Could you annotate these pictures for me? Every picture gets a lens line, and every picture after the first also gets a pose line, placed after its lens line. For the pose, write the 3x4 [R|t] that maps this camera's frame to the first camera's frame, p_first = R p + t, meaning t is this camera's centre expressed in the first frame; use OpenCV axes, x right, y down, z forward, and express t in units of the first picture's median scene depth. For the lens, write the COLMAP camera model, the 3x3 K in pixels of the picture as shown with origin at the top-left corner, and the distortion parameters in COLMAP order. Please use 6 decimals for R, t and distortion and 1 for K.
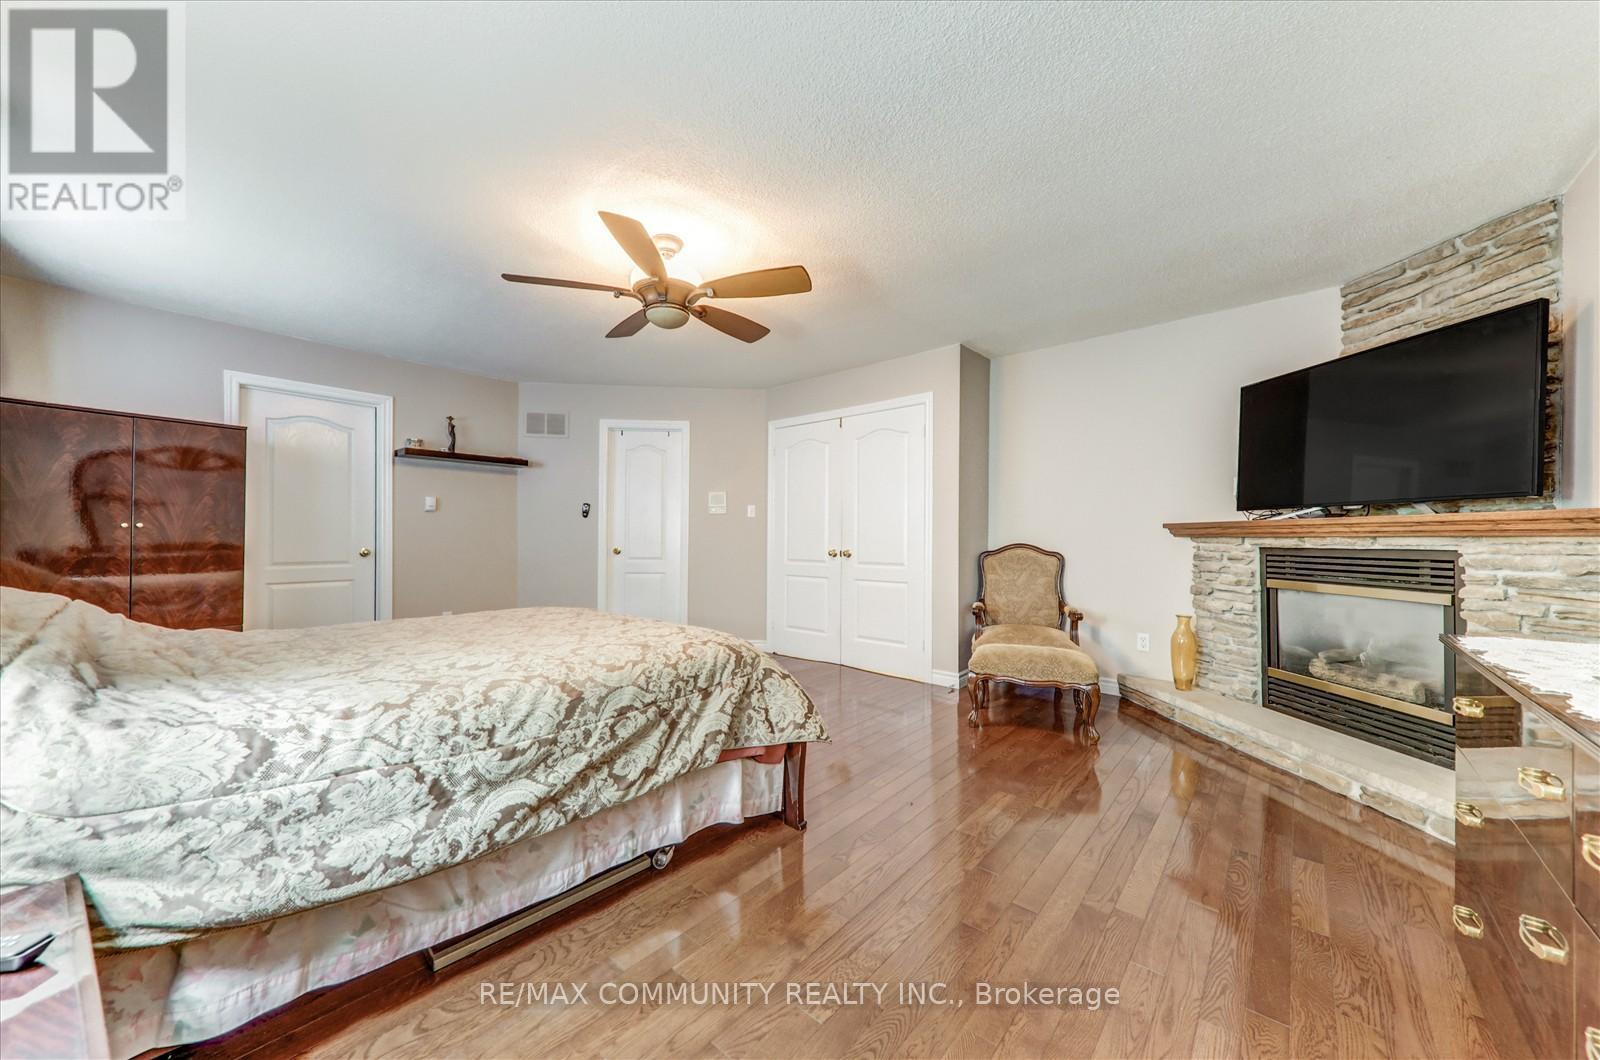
lens RADIAL K [[560.3, 0, 801.6], [0, 560.3, 517.0], [0, 0, 1]] dist [0.017565, 0.000021]
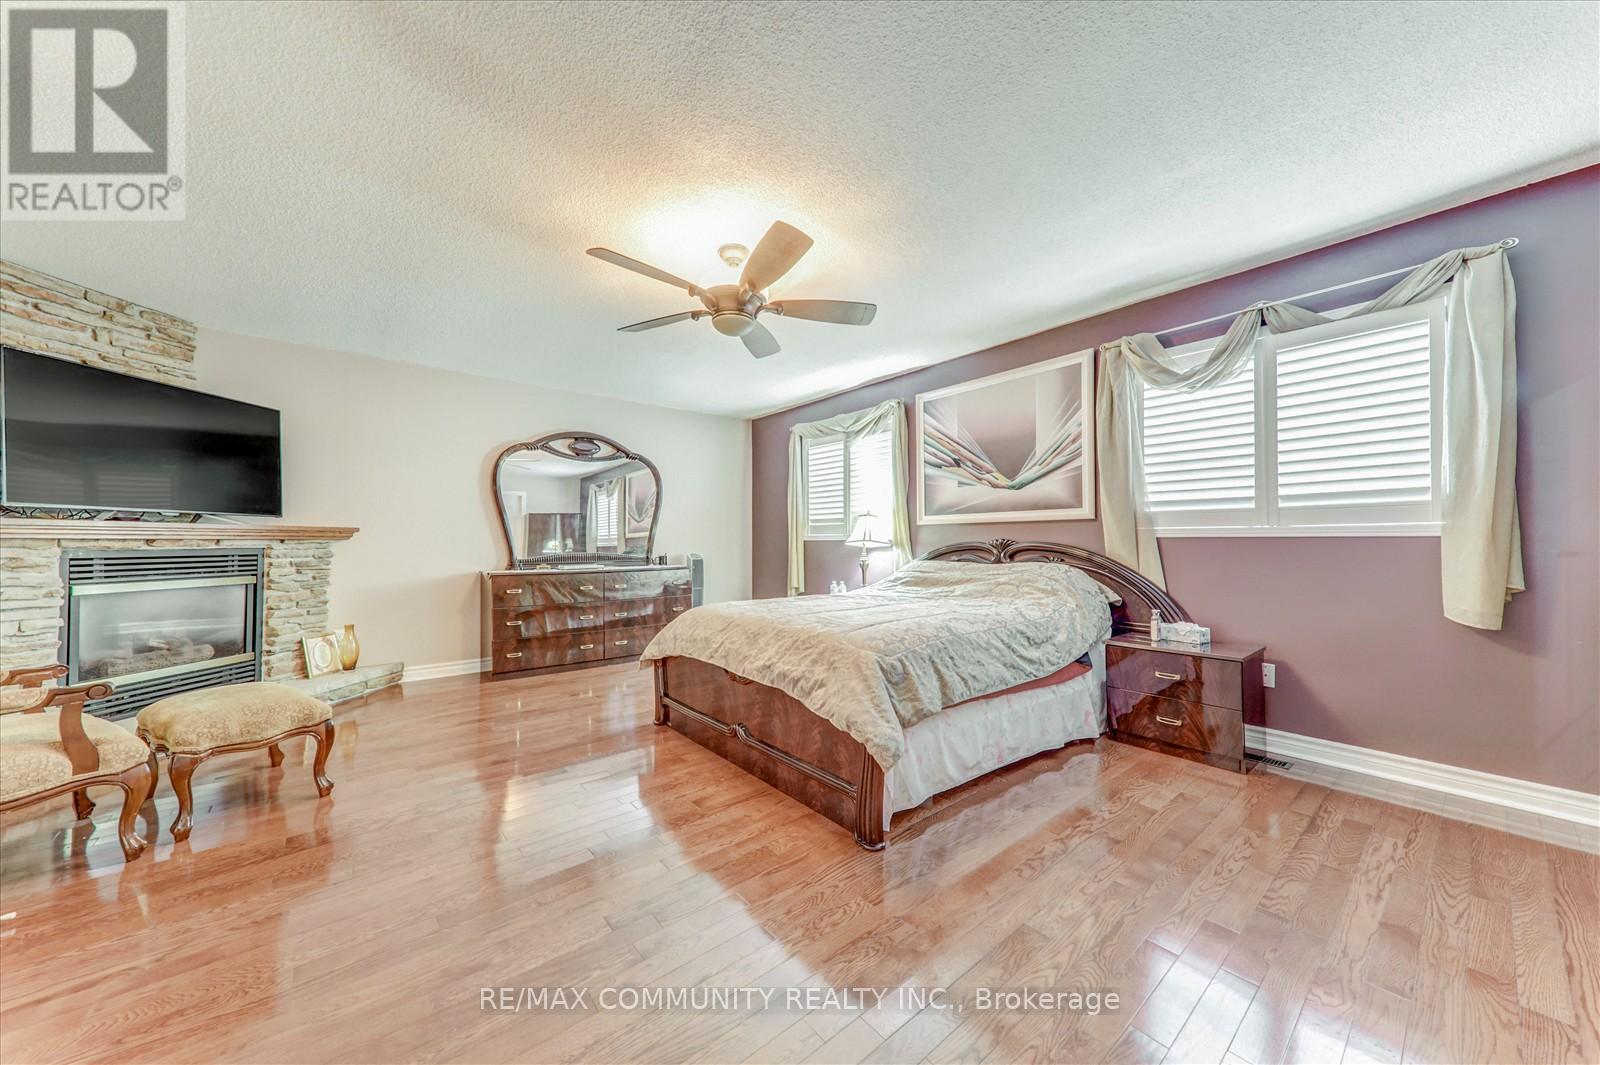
lens RADIAL K [[542.7, 0, 802.2], [0, 542.7, 530.9], [0, 0, 1]] dist [-0.000476, -0.000106]
pose [[-0.984970, 0.009412, 0.172468, -0.447893], [-0.000111, 0.998479, -0.055126, 0.069296], [-0.172724, -0.054317, -0.983471, 1.638693]]
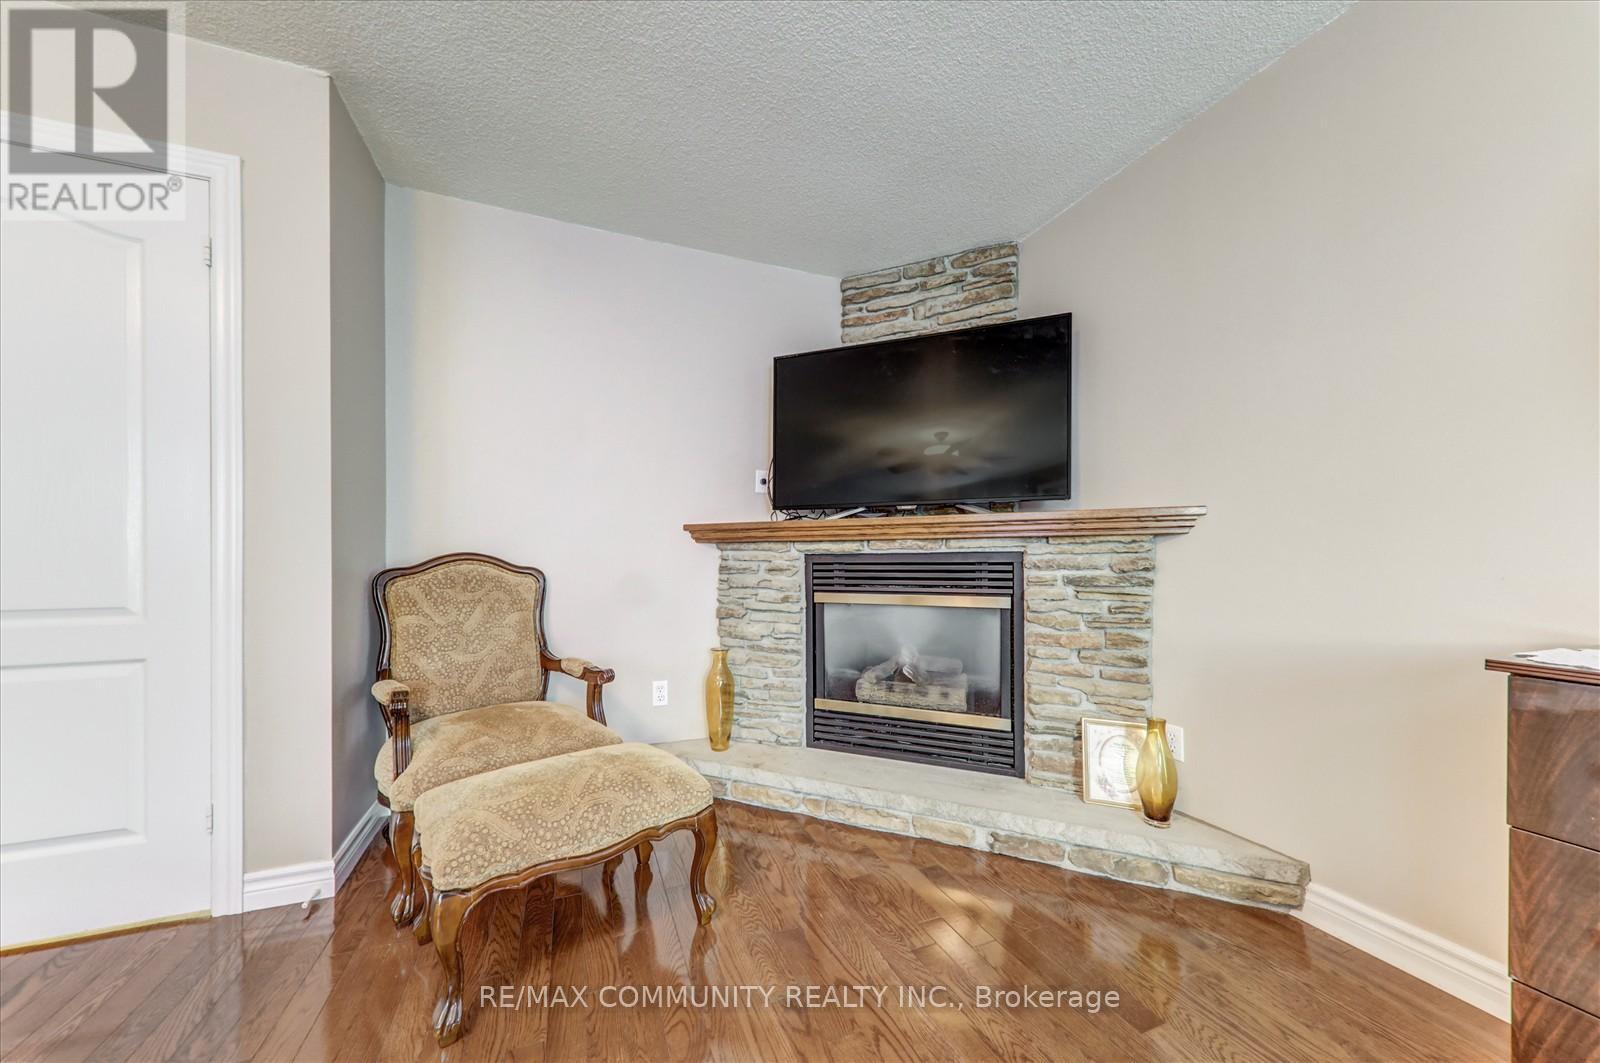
lens RADIAL K [[542.4, 0, 769.2], [0, 542.4, 564.1], [0, 0, 1]] dist [0.015464, -0.000008]
pose [[0.468627, -0.007500, 0.883364, 0.091259], [-0.029017, 0.999294, 0.023878, 0.050866], [-0.882919, -0.036822, 0.468078, 0.689608]]
